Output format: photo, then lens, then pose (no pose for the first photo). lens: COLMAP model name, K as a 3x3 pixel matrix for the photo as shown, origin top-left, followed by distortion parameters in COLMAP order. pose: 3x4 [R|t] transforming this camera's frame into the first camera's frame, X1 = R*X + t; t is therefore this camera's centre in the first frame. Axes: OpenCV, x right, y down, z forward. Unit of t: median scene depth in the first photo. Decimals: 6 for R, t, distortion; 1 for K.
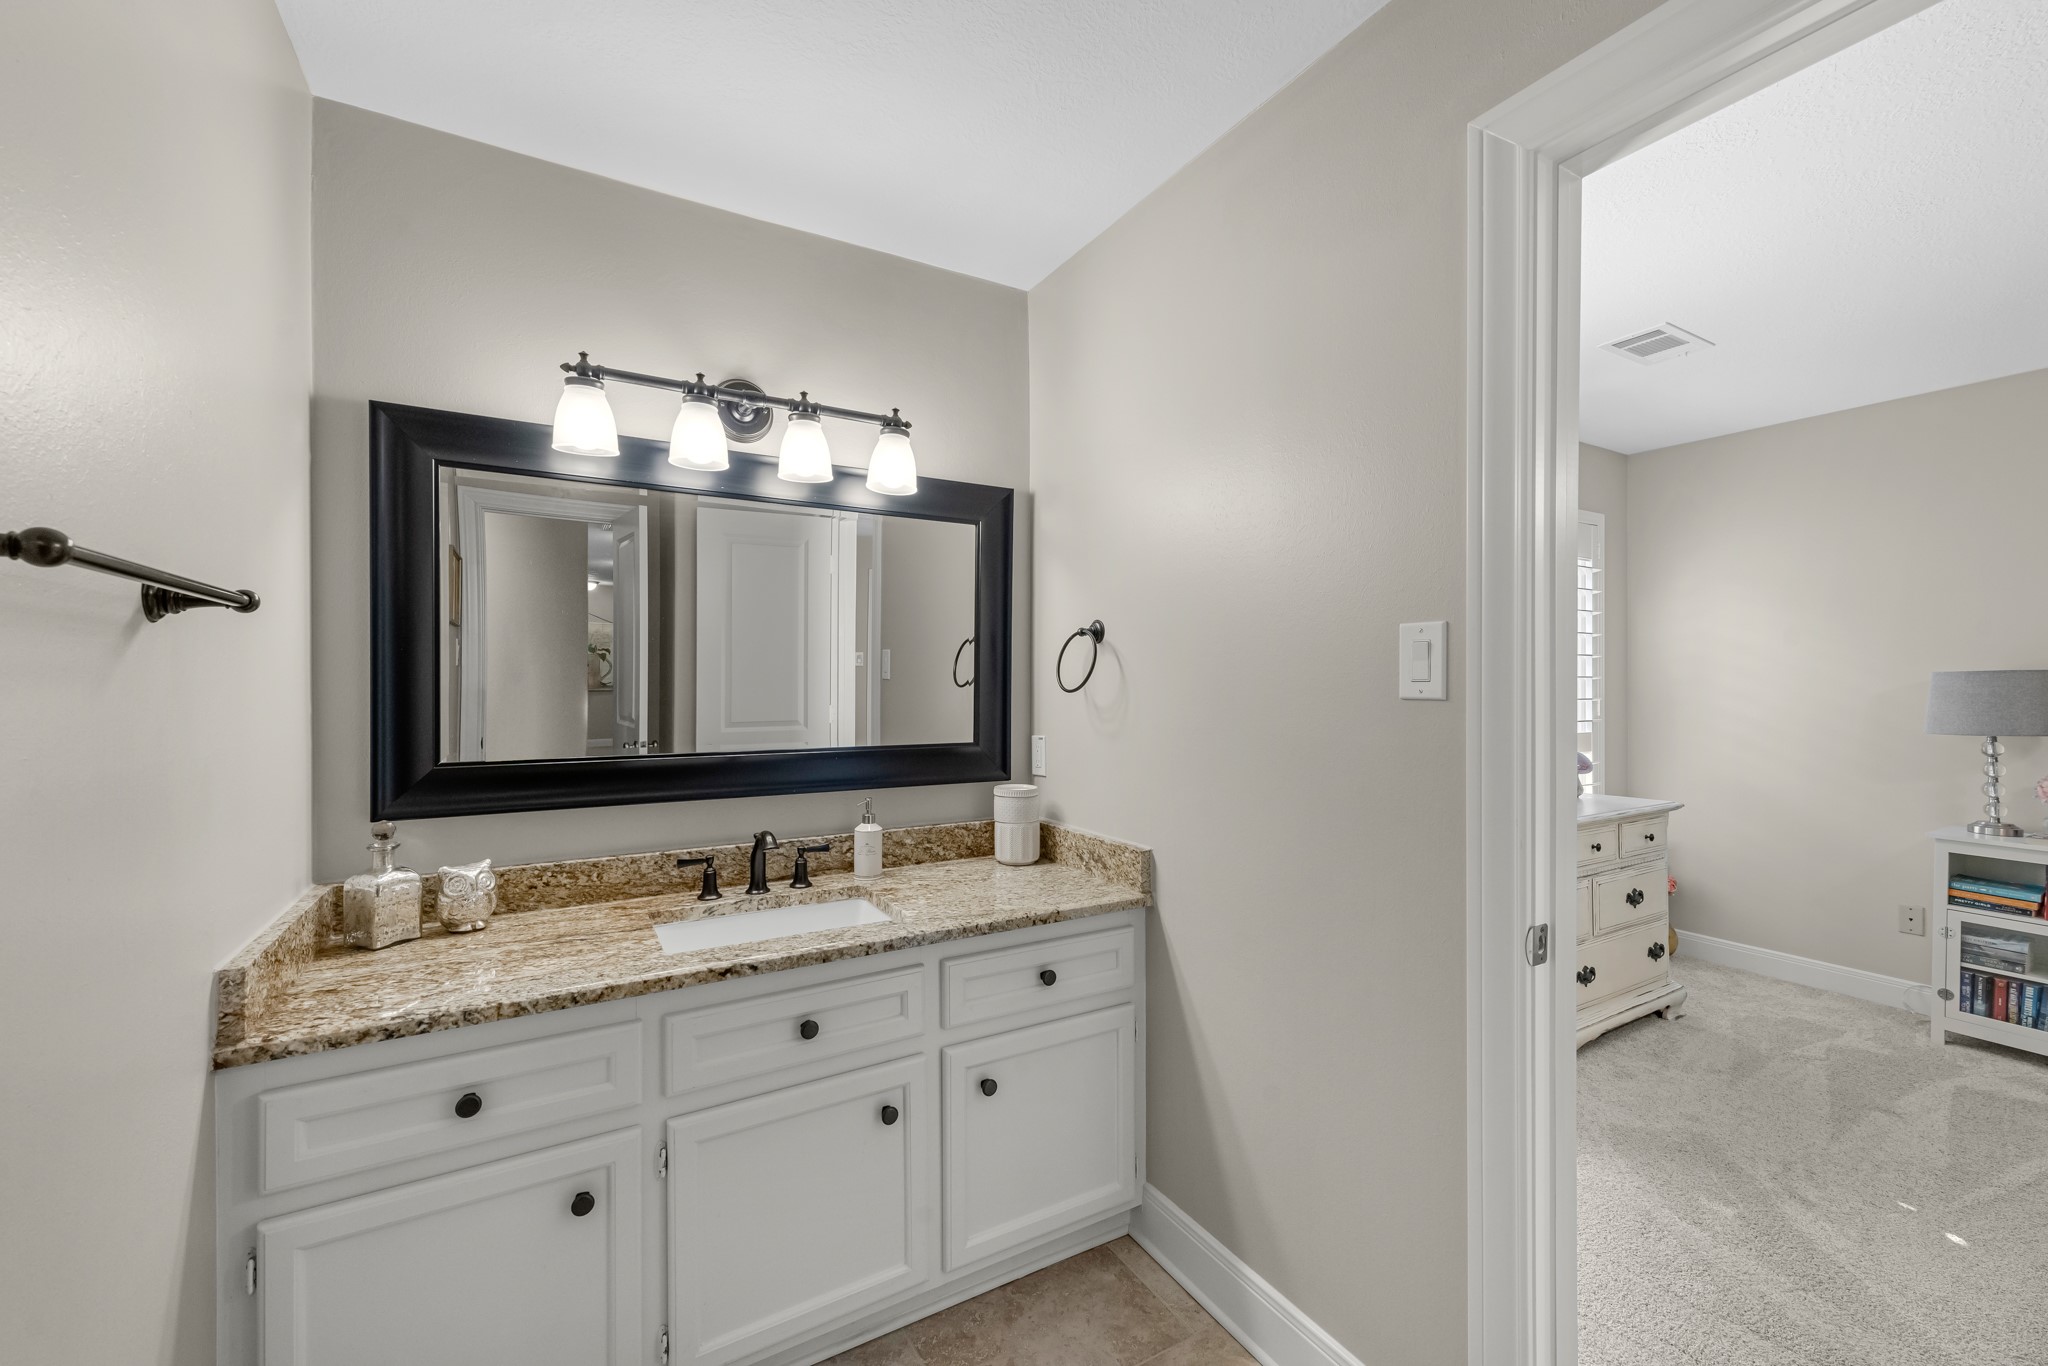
lens RADIAL K [[818.9, 0, 1018.6], [0, 818.9, 685.6], [0, 0, 1]] dist [0.004277, 0.000373]
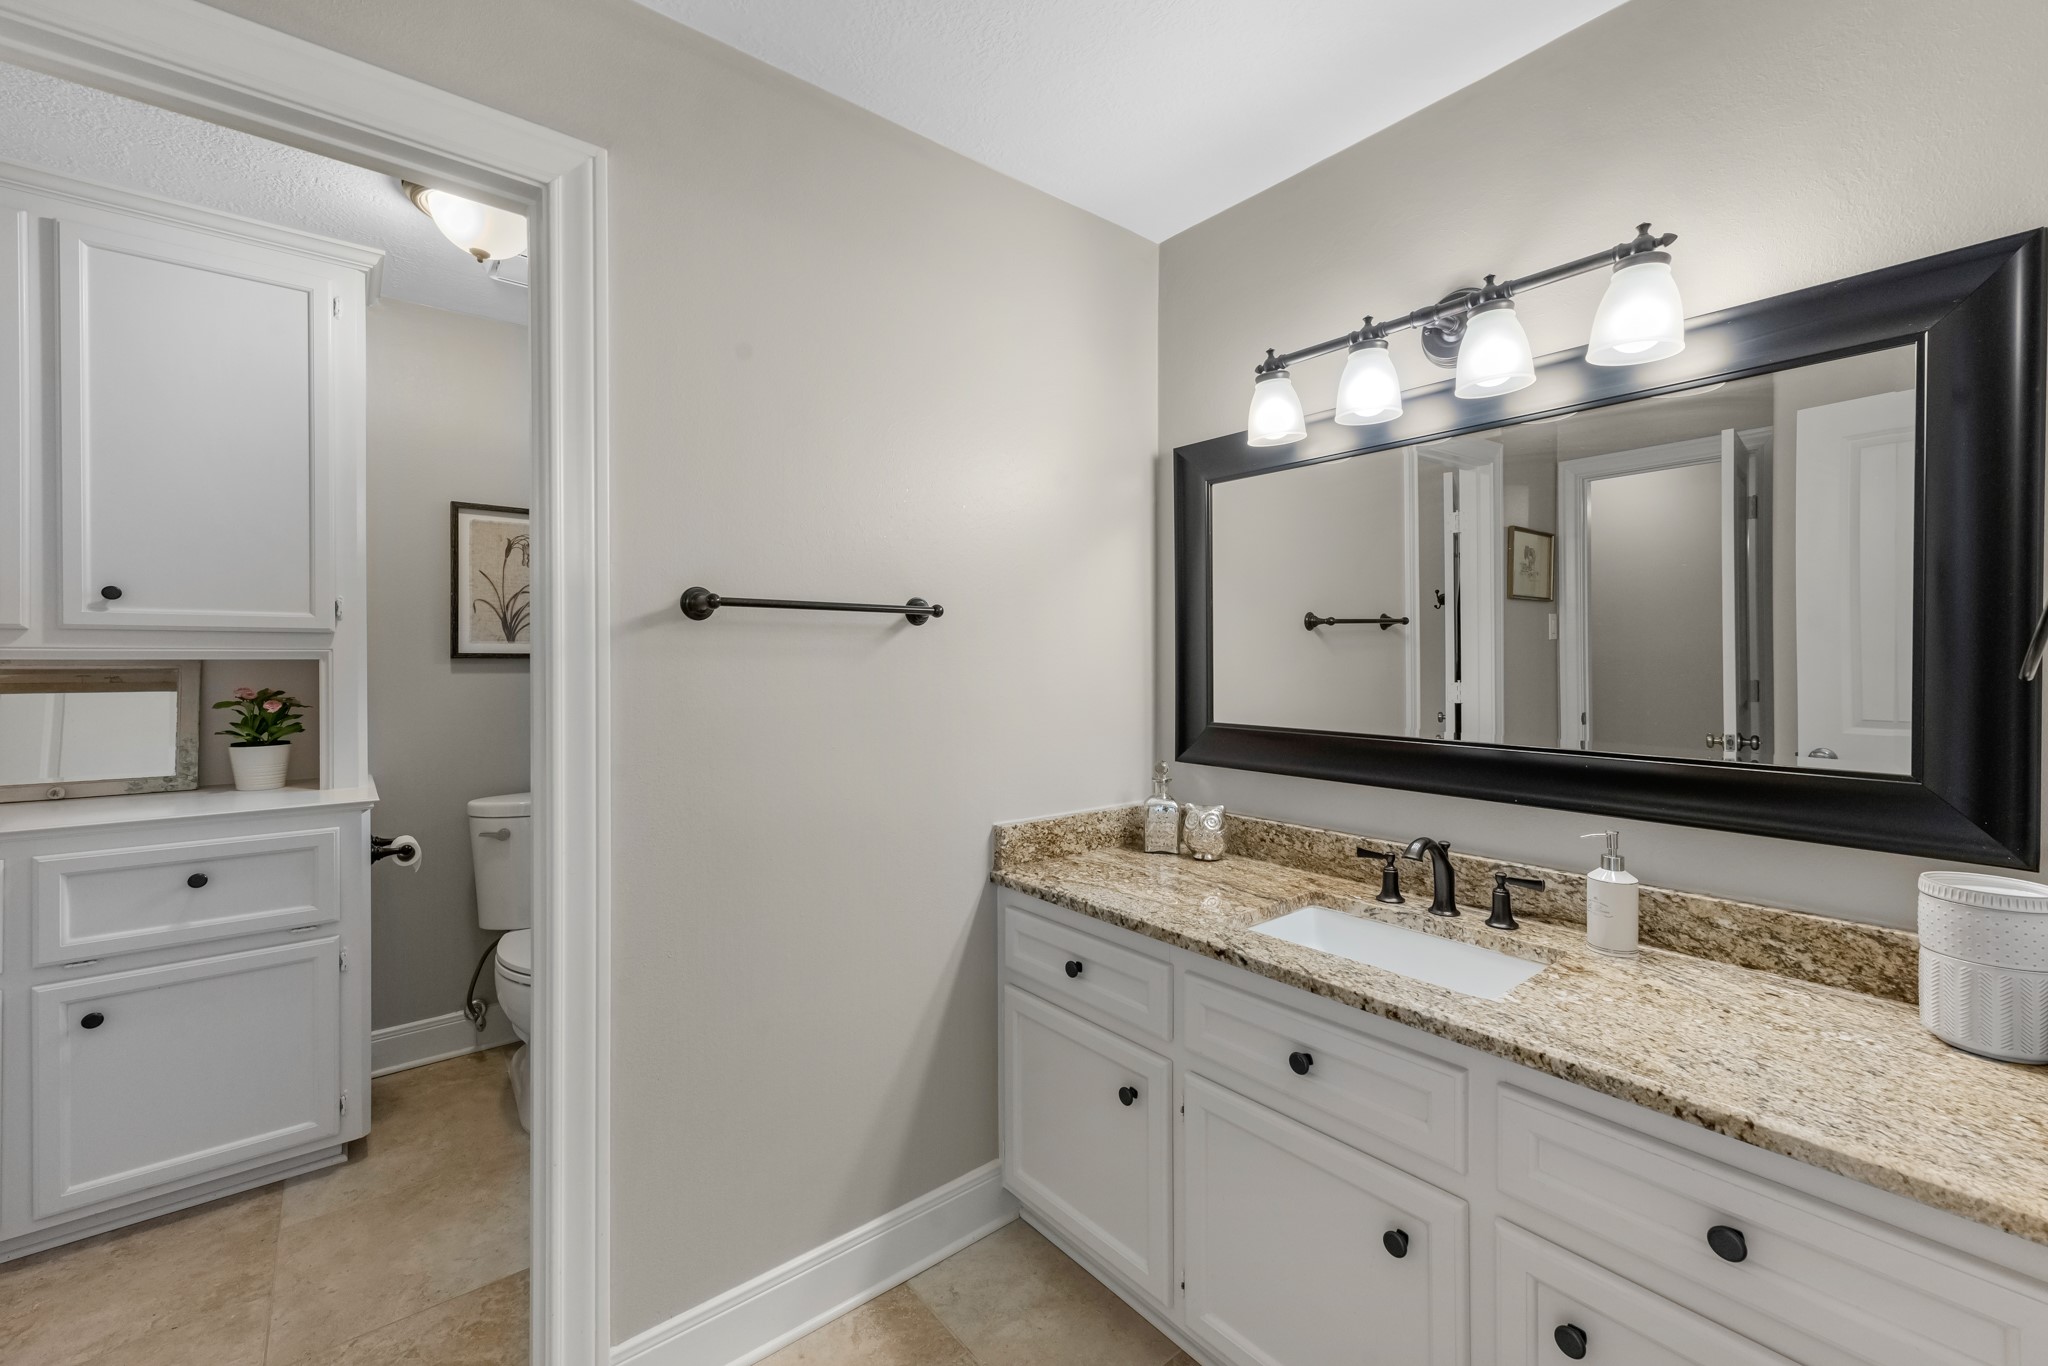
lens RADIAL K [[818.5, 0, 1026.7], [0, 818.5, 670.2], [0, 0, 1]] dist [0.003677, 0.000057]
pose [[0.173429, 0.013083, -0.984759, 0.452563], [-0.006199, 0.999906, 0.012192, 0.001286], [0.984827, 0.003990, 0.173494, 0.484398]]
